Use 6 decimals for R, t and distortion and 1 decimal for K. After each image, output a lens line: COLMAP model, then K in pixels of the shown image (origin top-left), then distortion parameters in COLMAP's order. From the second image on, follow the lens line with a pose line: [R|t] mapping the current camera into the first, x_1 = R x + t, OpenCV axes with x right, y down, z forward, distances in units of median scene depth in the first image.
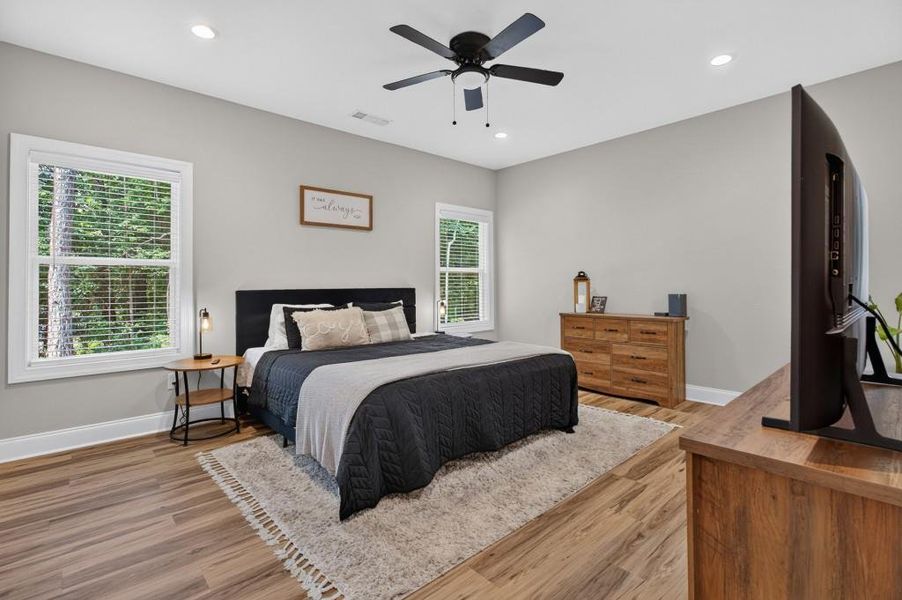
lens RADIAL K [[421.3, 0, 453.0], [0, 421.3, 282.7], [0, 0, 1]] dist [-0.011487, 0.001119]
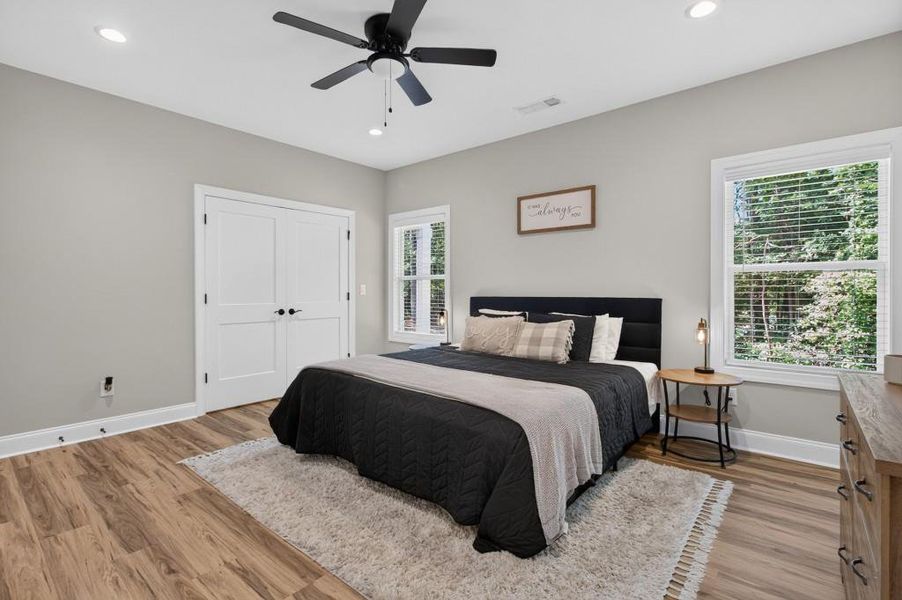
lens RADIAL K [[421.3, 0, 451.5], [0, 421.3, 294.4], [0, 0, 1]] dist [-0.011487, 0.001119]
pose [[0.139029, 0.013645, -0.990194, 0.714511], [-0.000296, 0.999906, 0.013737, -0.004068], [0.990288, -0.001617, 0.139019, 0.743287]]
